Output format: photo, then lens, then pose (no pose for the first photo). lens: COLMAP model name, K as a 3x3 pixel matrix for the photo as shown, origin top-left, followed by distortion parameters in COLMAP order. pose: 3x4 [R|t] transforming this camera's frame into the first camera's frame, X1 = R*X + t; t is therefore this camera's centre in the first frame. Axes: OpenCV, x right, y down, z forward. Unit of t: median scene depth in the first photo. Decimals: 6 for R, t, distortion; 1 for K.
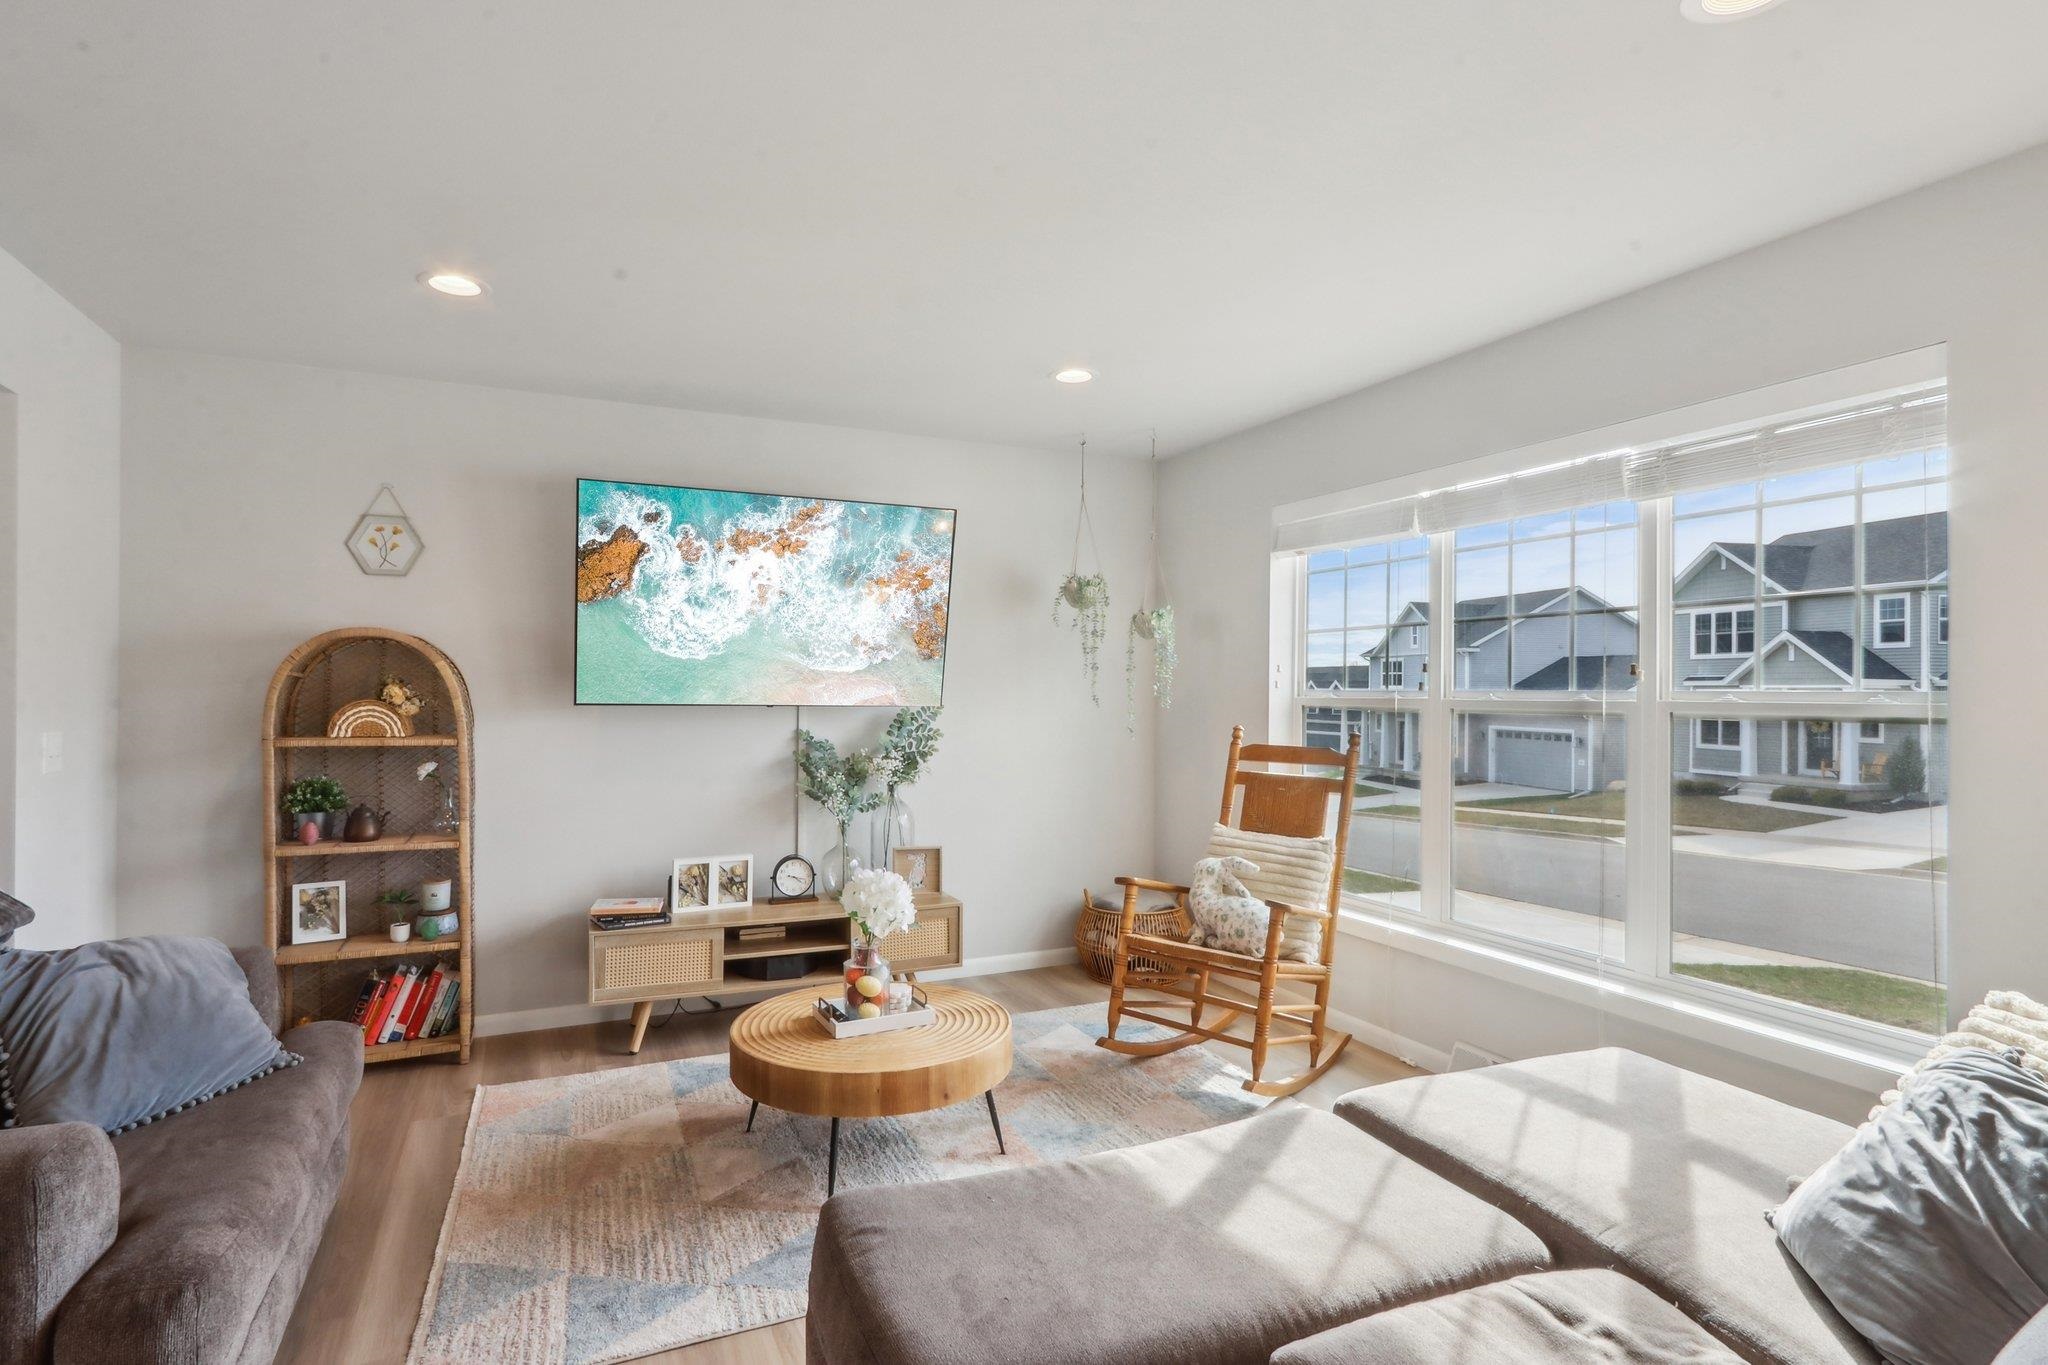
lens RADIAL K [[1012.9, 0, 993.8], [0, 1012.9, 687.5], [0, 0, 1]] dist [0.001043, 0.001680]
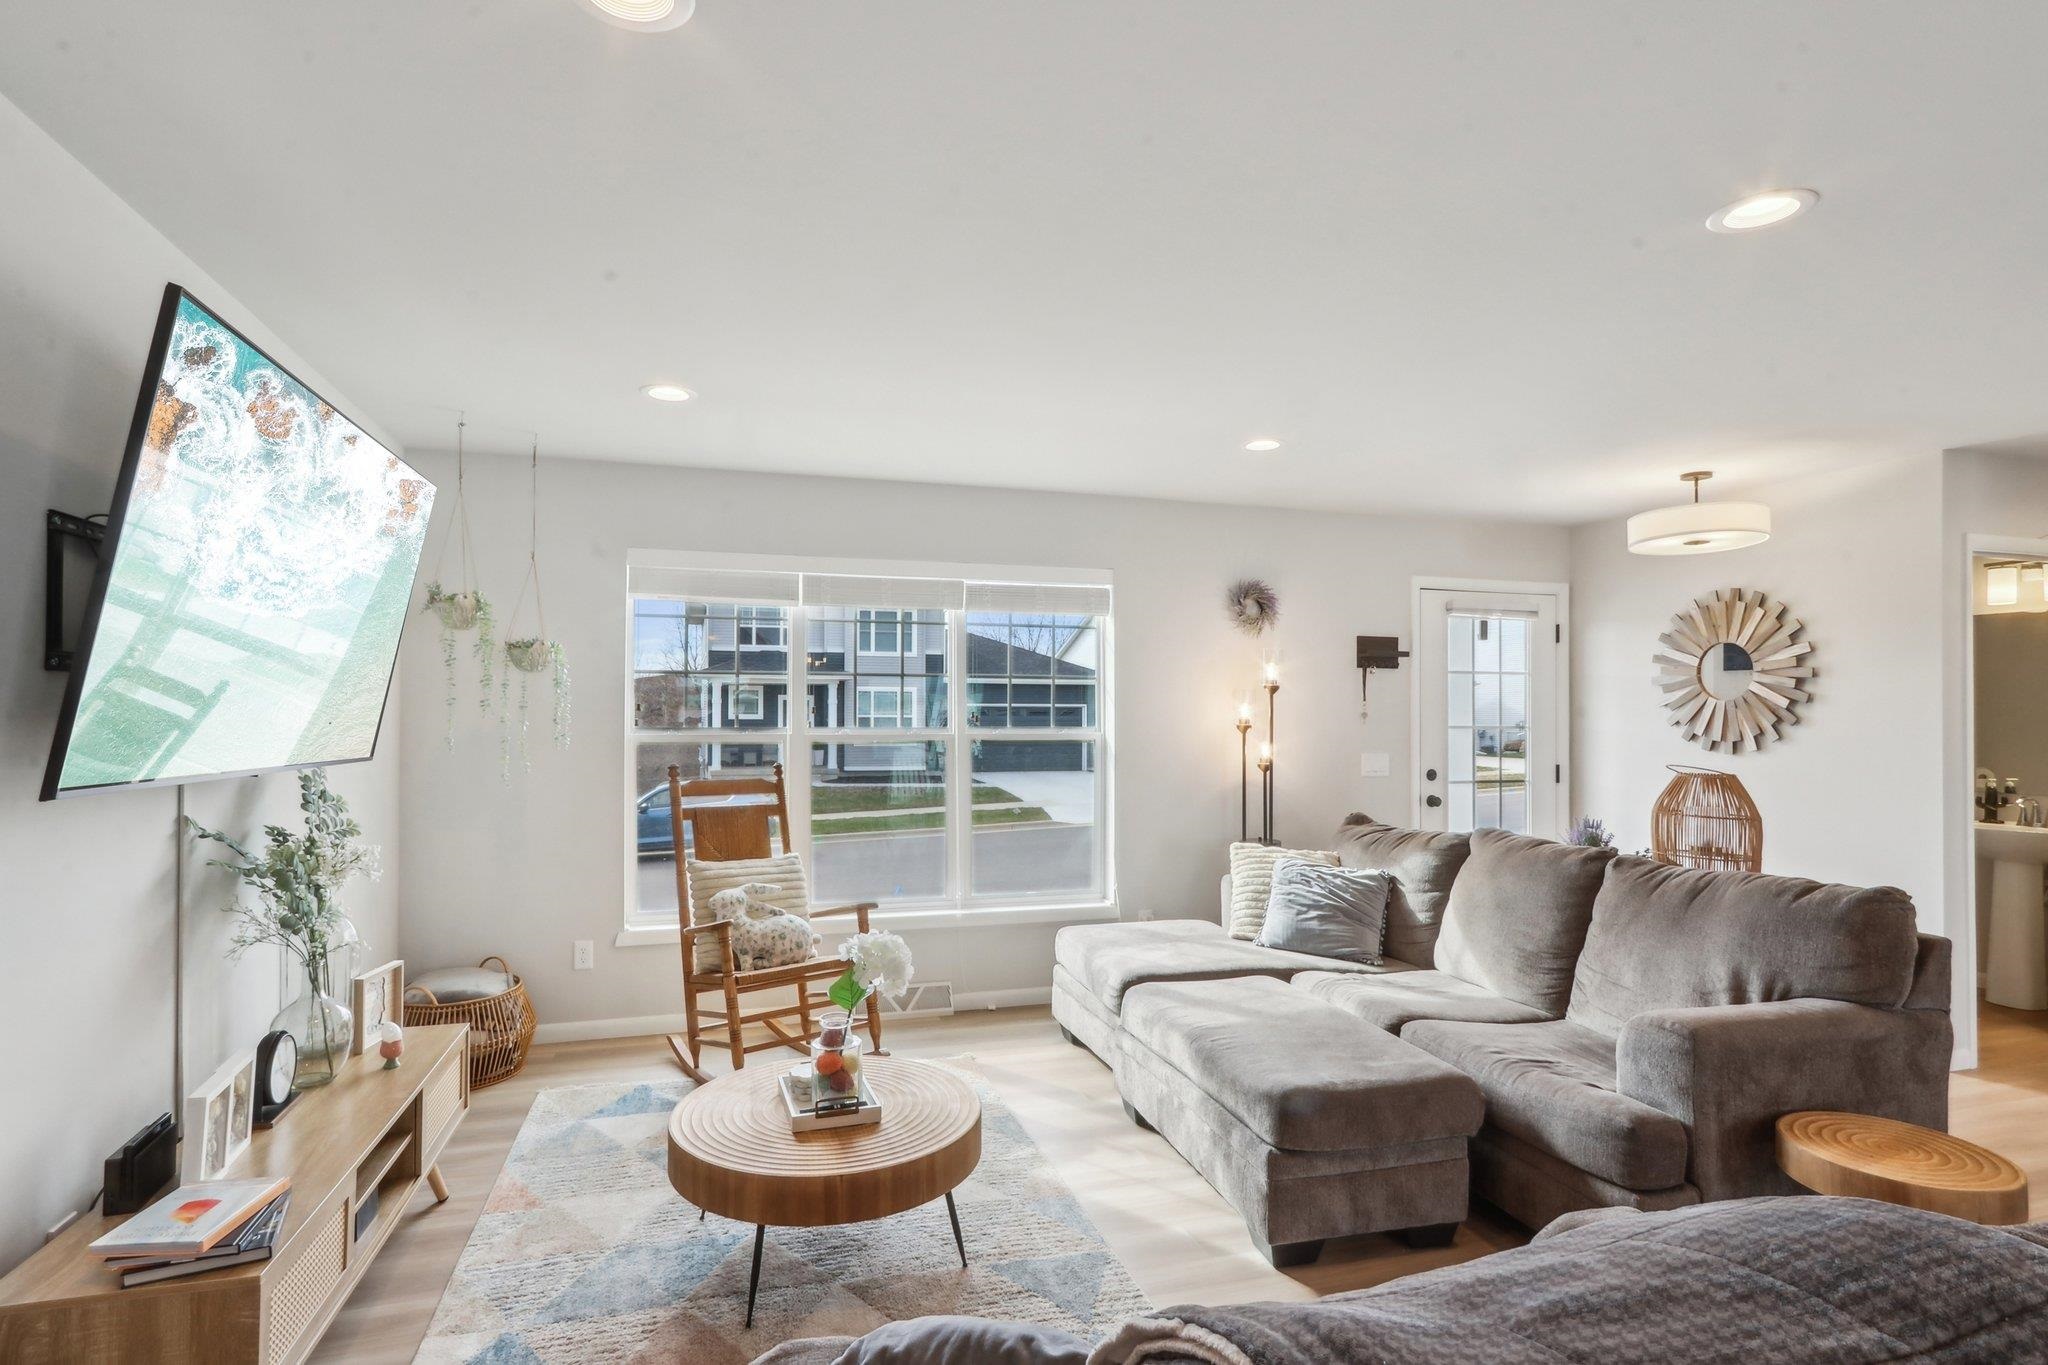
lens RADIAL K [[1022.2, 0, 996.5], [0, 1022.2, 701.8], [0, 0, 1]] dist [-0.003913, 0.005828]
pose [[0.140996, 0.007017, 0.989985, -0.790893], [-0.005658, 0.999964, -0.006282, -0.022225], [-0.989994, -0.004715, 0.141030, 0.570562]]
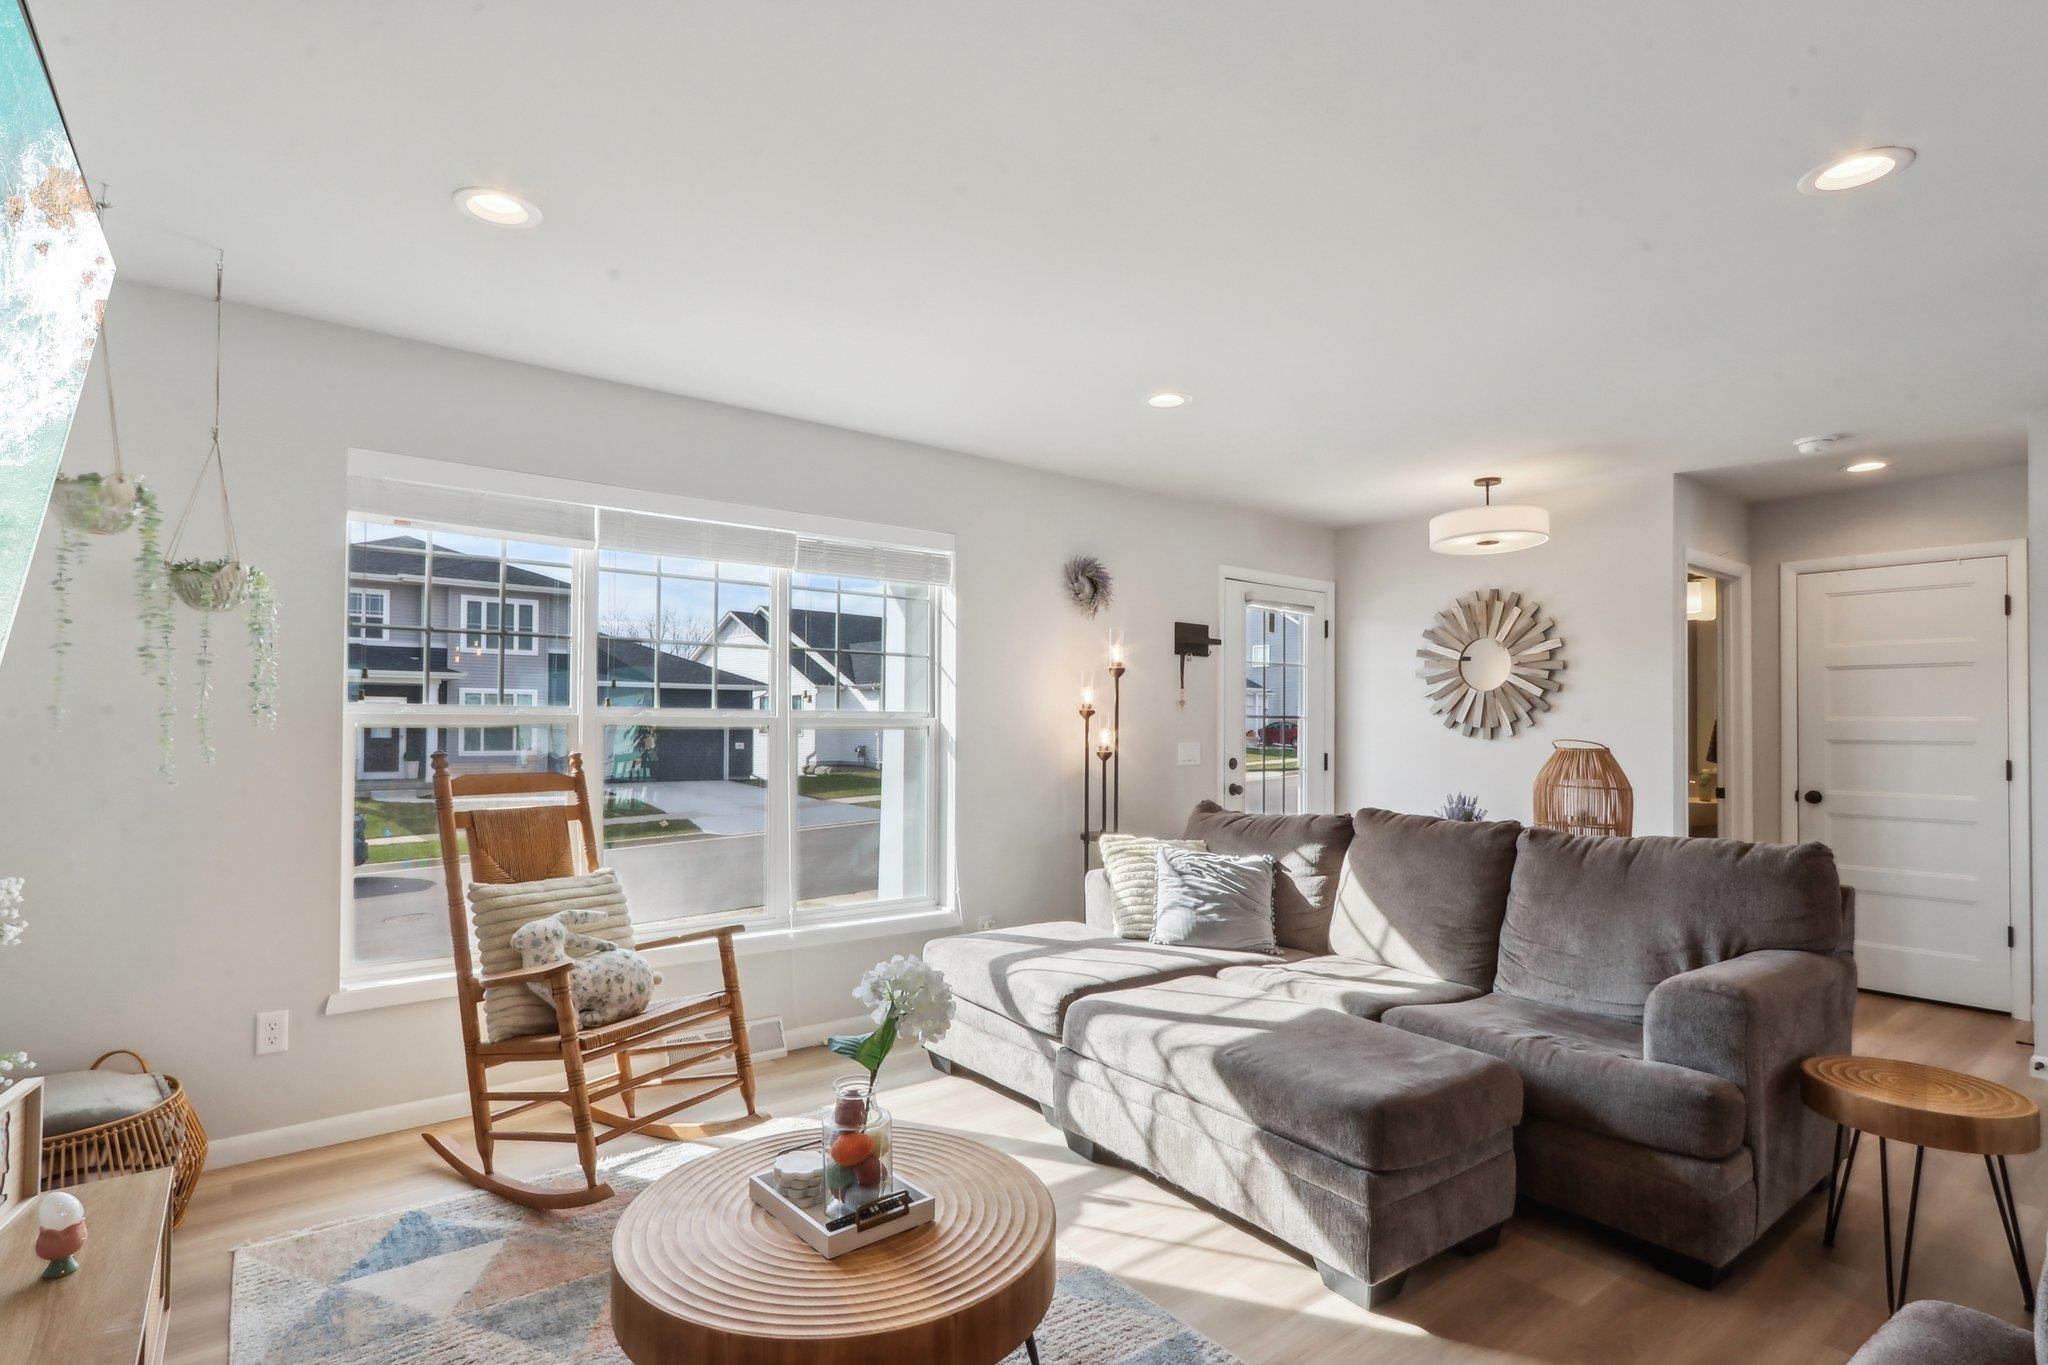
lens RADIAL K [[1022.2, 0, 1000.1], [0, 1022.2, 710.1], [0, 0, 1]] dist [-0.003913, 0.005828]
pose [[-0.228780, 0.008204, 0.973444, -0.611868], [-0.010158, 0.999890, -0.010814, 0.013078], [-0.973425, -0.012363, -0.228671, 0.831769]]
